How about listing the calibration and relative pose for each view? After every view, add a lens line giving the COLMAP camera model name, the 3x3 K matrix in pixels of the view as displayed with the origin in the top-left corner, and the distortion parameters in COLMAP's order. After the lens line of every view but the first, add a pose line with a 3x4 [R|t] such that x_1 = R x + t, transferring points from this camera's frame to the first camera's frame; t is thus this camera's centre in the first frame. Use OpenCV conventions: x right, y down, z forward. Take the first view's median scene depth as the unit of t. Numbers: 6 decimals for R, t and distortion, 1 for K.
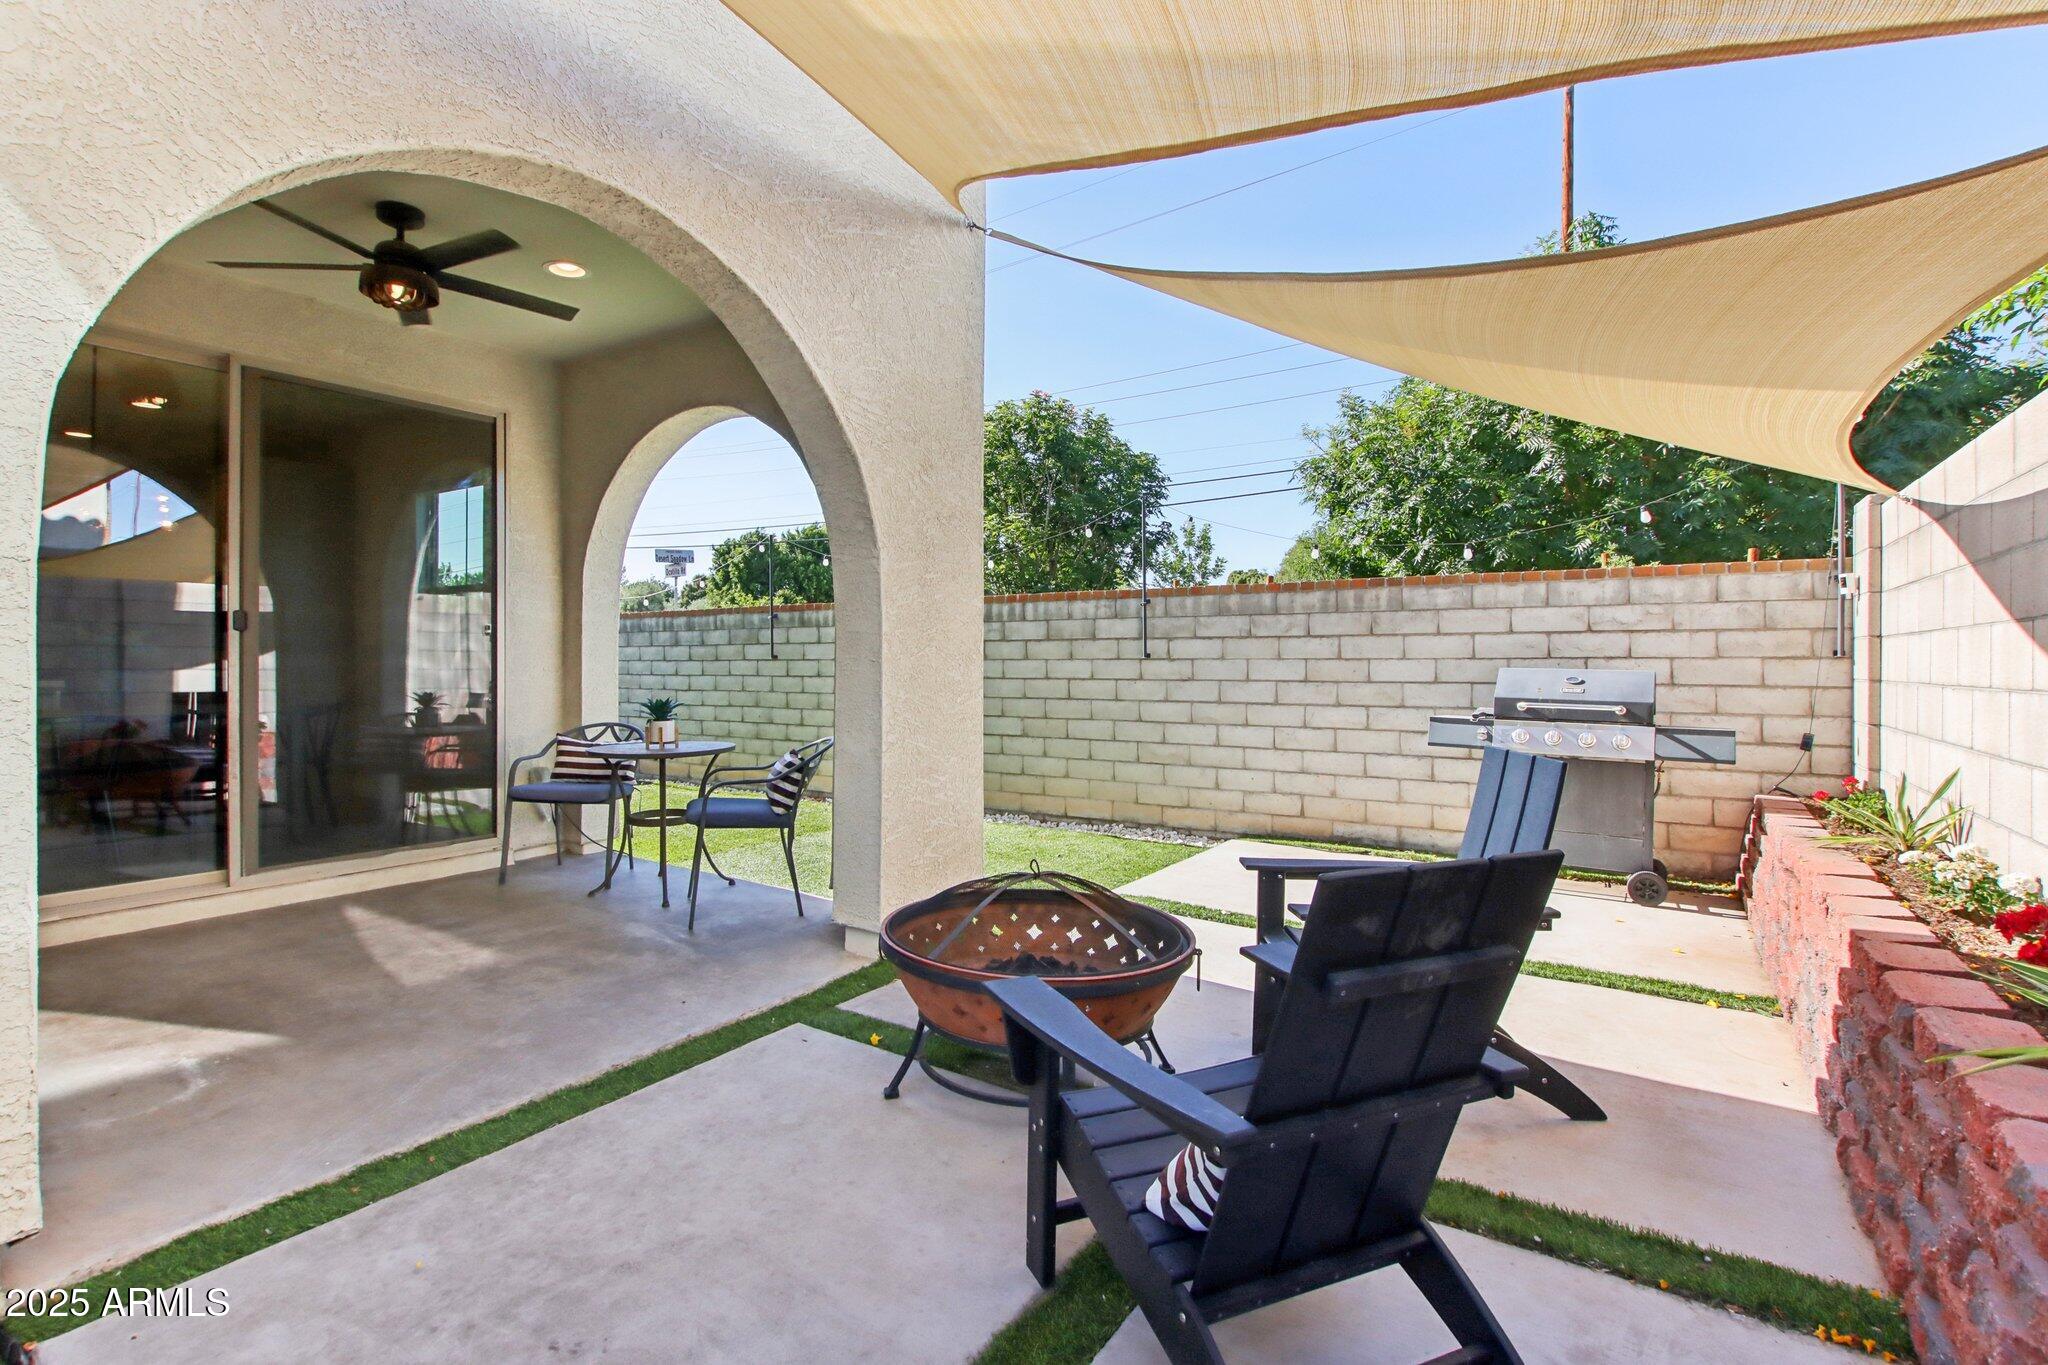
lens RADIAL K [[956.2, 0, 1019.7], [0, 956.2, 662.6], [0, 0, 1]] dist [-0.019082, 0.006509]
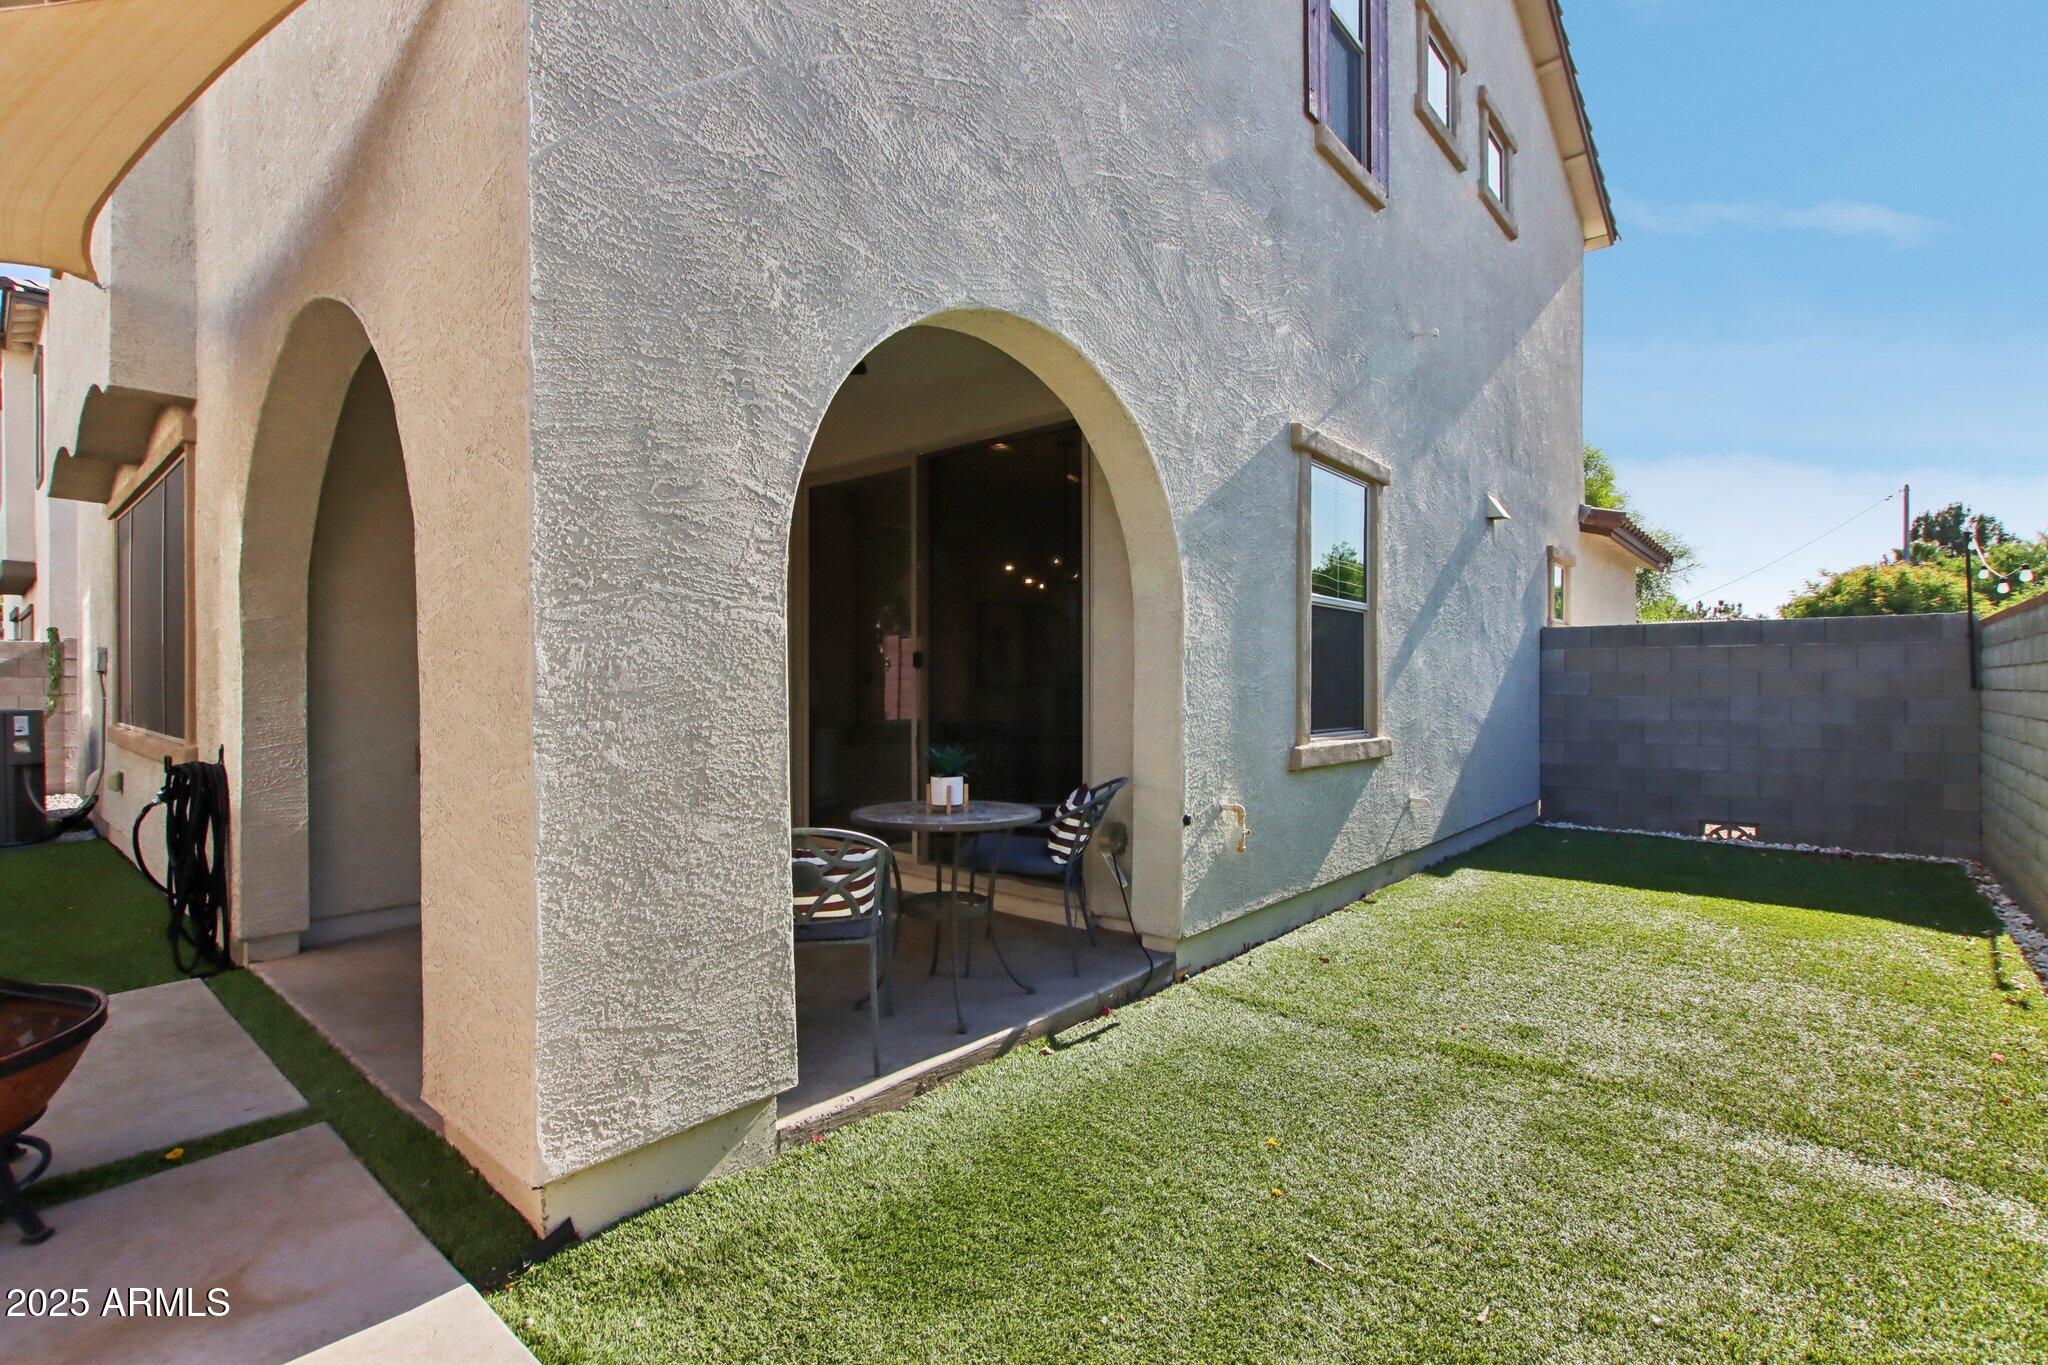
lens RADIAL K [[956.2, 0, 1016.2], [0, 956.2, 682.4], [0, 0, 1]] dist [-0.019082, 0.006509]
pose [[-0.126841, 0.000523, -0.991923, 0.321542], [-0.002494, 0.999997, 0.000846, -0.012064], [0.991920, 0.002581, -0.126839, 0.999287]]
